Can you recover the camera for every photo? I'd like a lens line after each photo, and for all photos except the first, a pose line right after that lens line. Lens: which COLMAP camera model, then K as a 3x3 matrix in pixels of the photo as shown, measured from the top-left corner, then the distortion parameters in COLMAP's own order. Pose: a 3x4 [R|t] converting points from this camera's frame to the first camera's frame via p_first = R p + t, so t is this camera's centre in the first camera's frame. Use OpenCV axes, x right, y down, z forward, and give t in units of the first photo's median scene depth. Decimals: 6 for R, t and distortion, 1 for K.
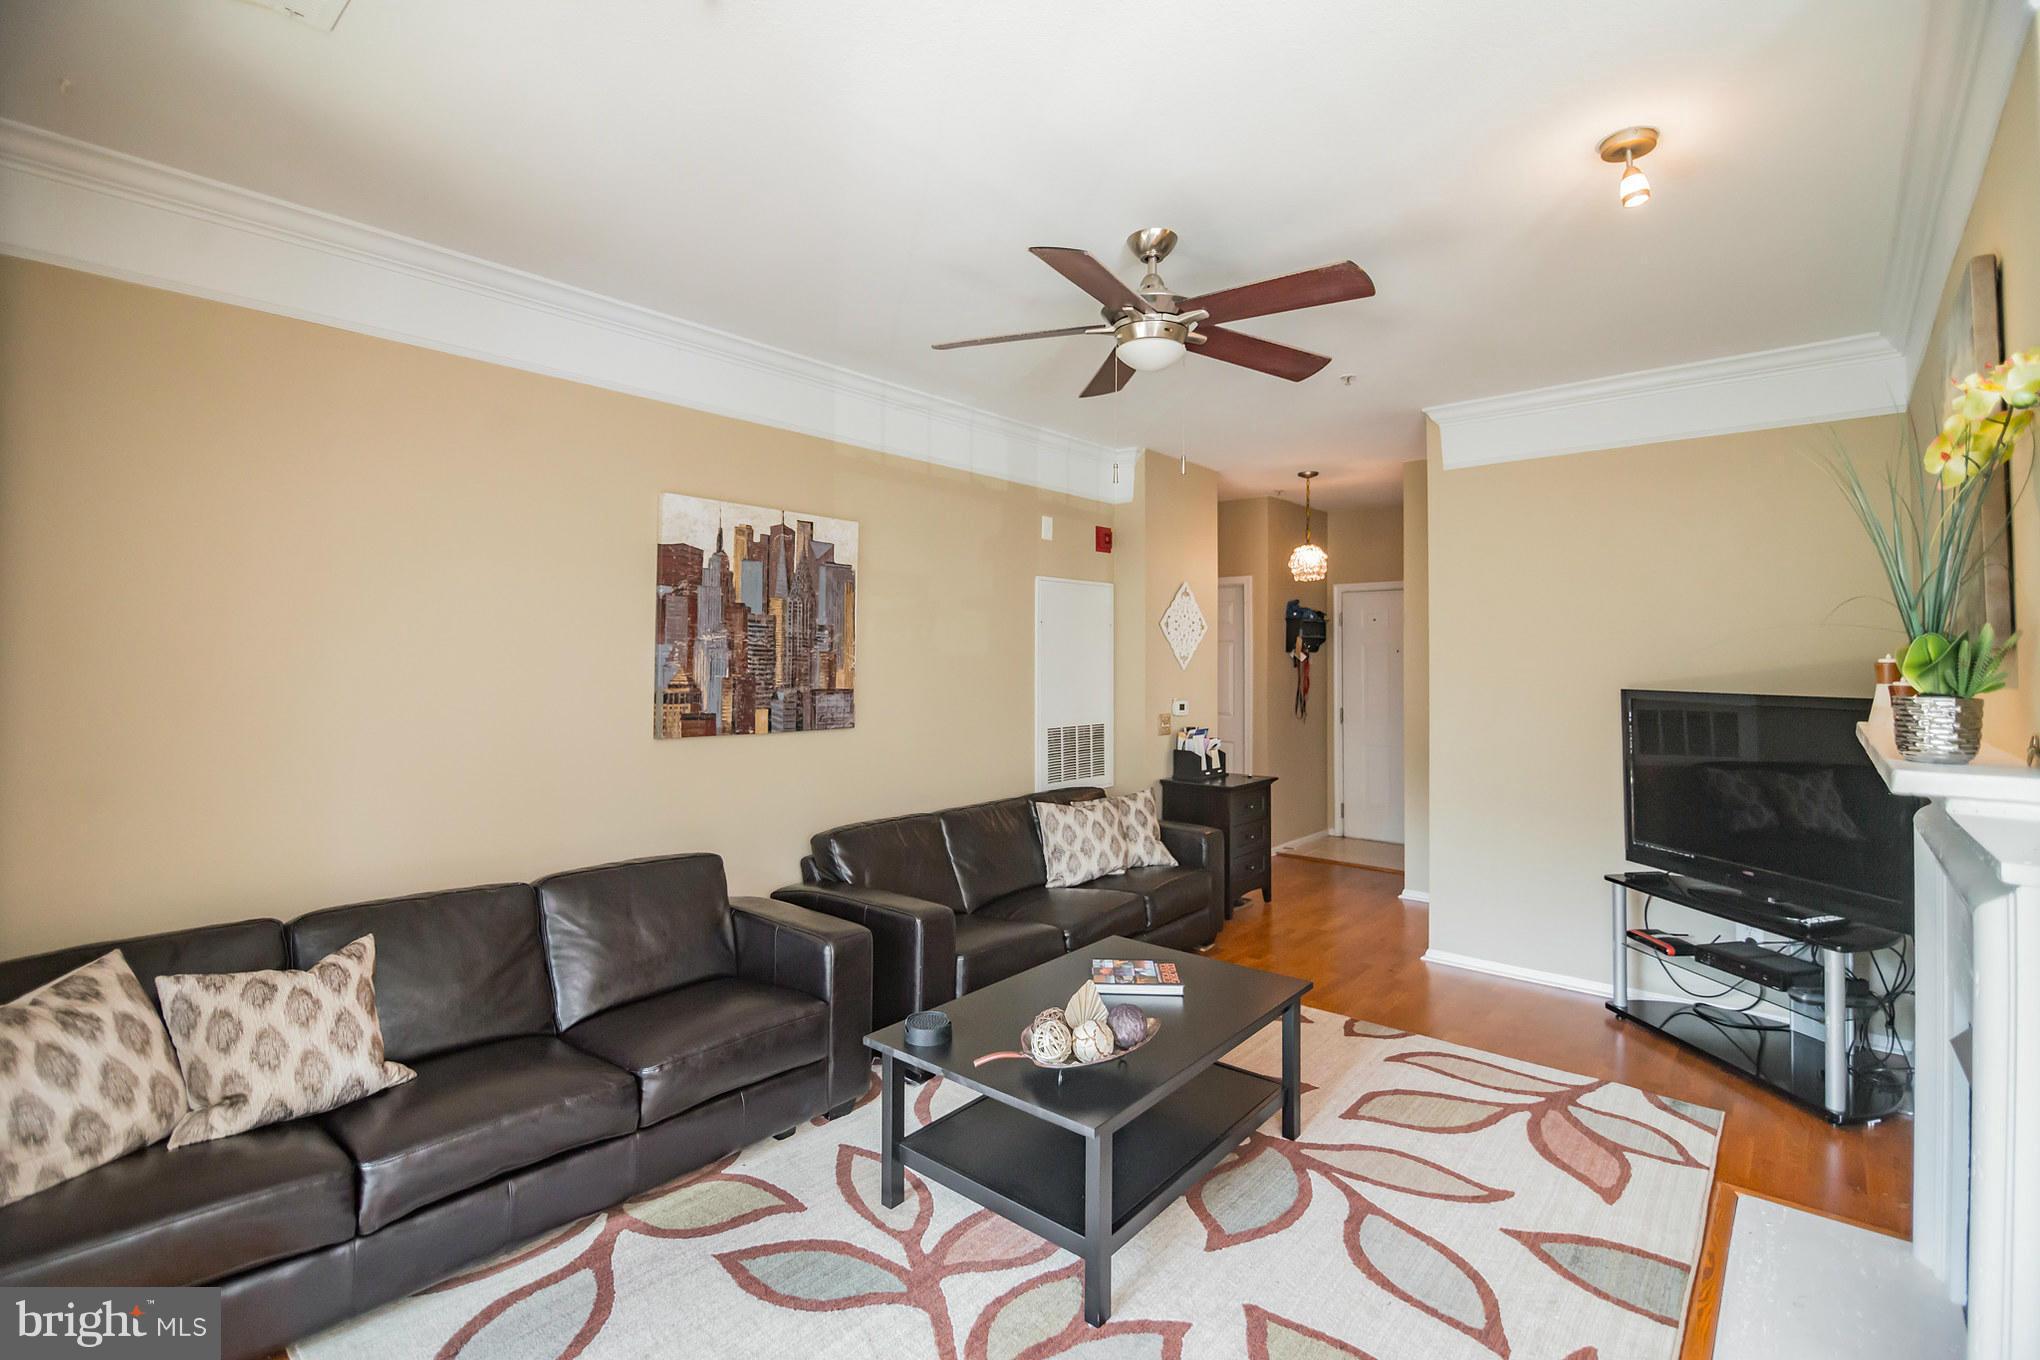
lens RADIAL K [[933.7, 0, 1017.3], [0, 933.7, 637.0], [0, 0, 1]] dist [-0.002849, -0.000435]
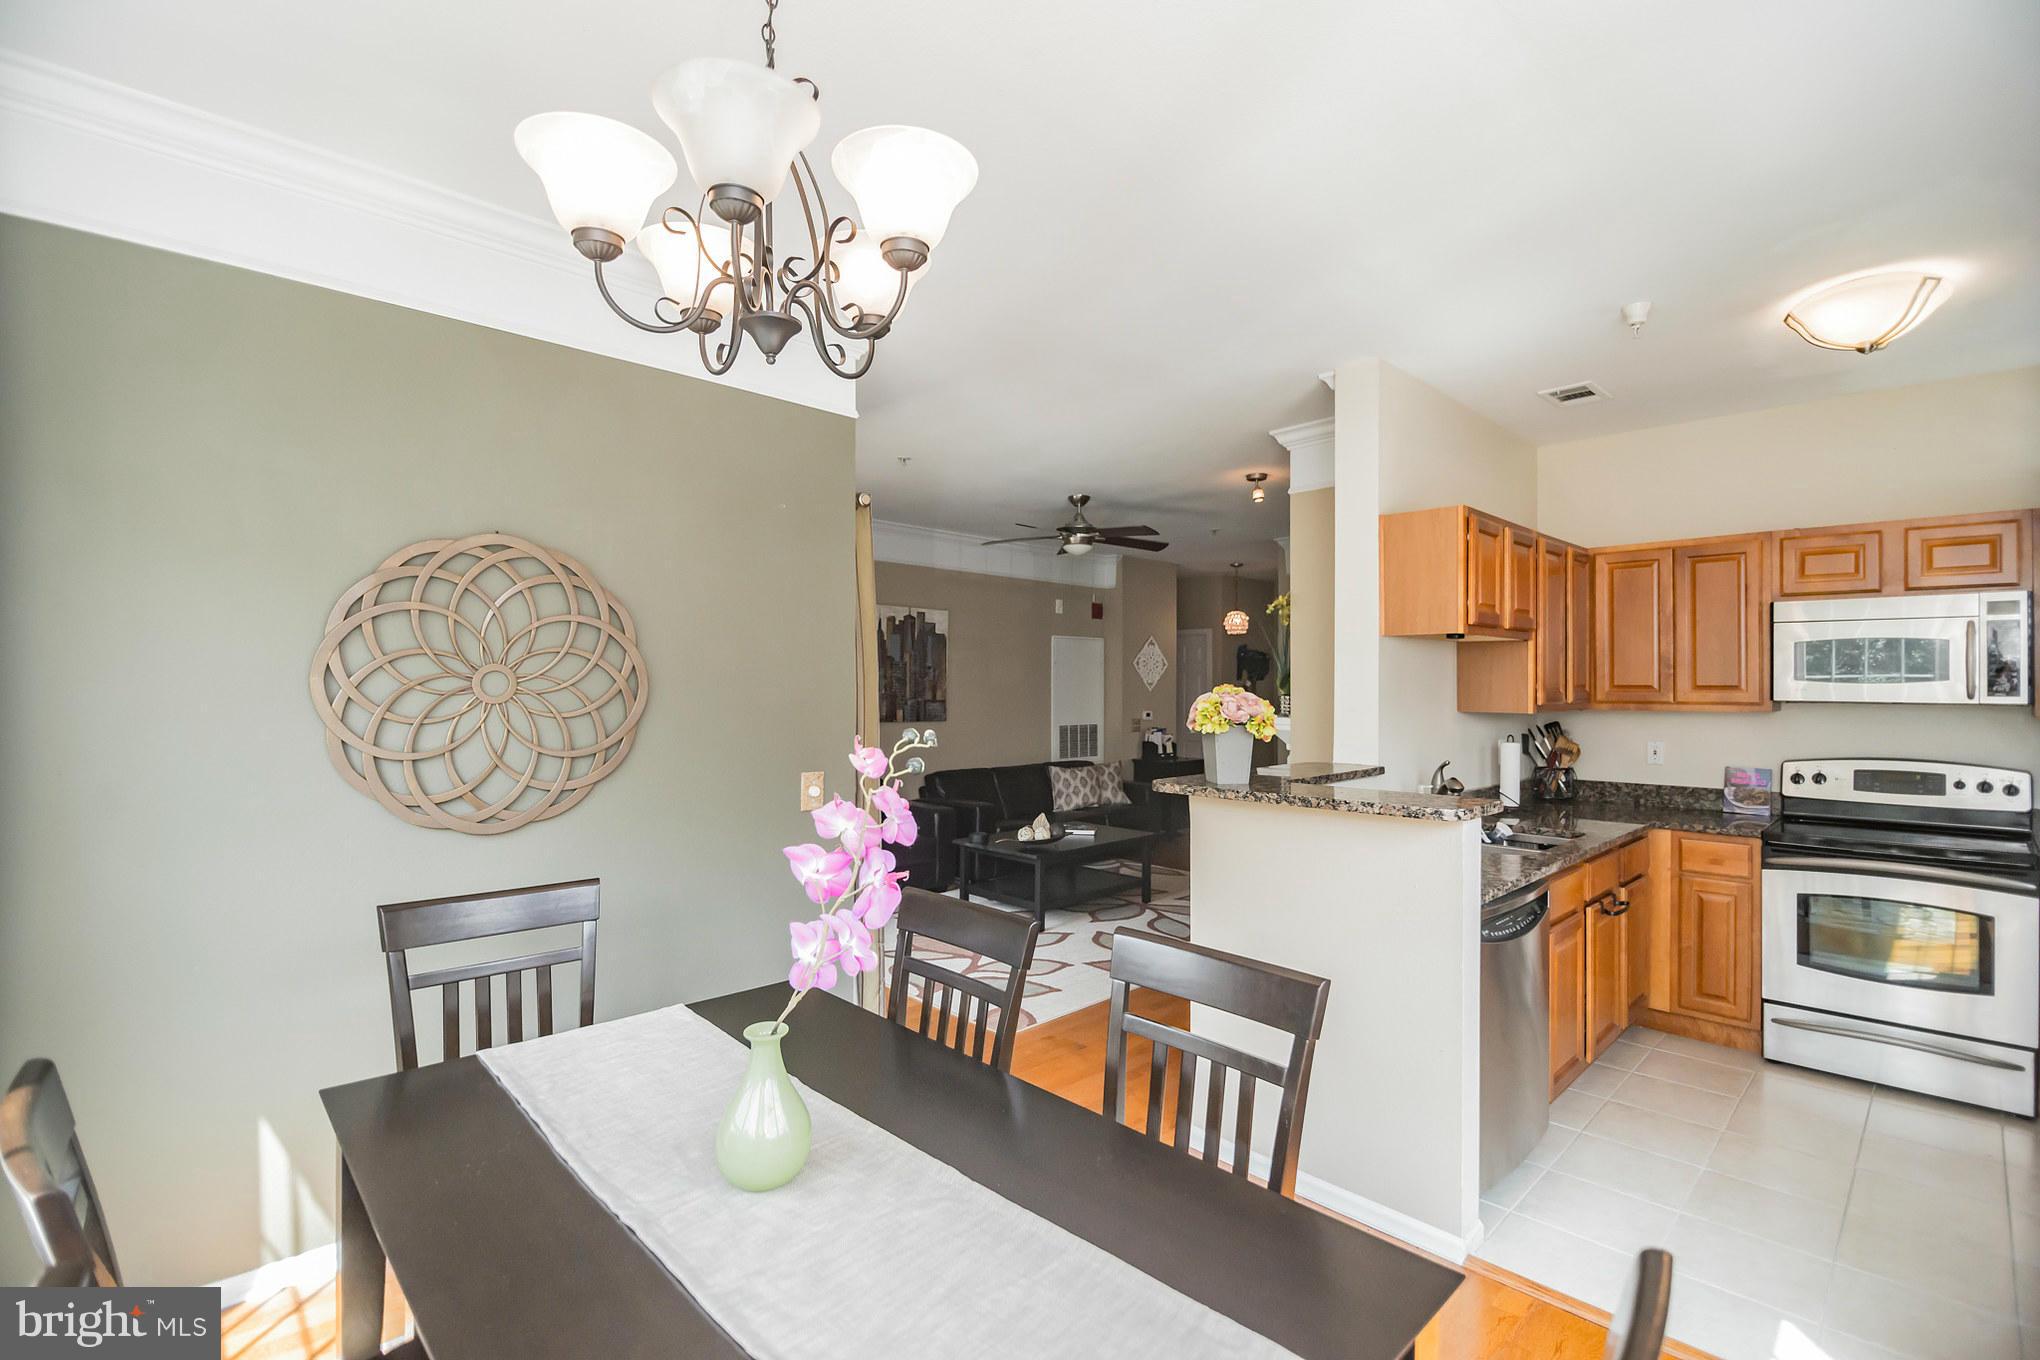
lens RADIAL K [[908.5, 0, 1024.3], [0, 908.5, 676.3], [0, 0, 1]] dist [-0.002239, -0.009508]
pose [[0.996841, 0.000467, -0.079419, 0.130513], [0.000681, 0.999896, 0.014432, -0.019189], [0.079417, -0.014440, 0.996737, -0.830362]]
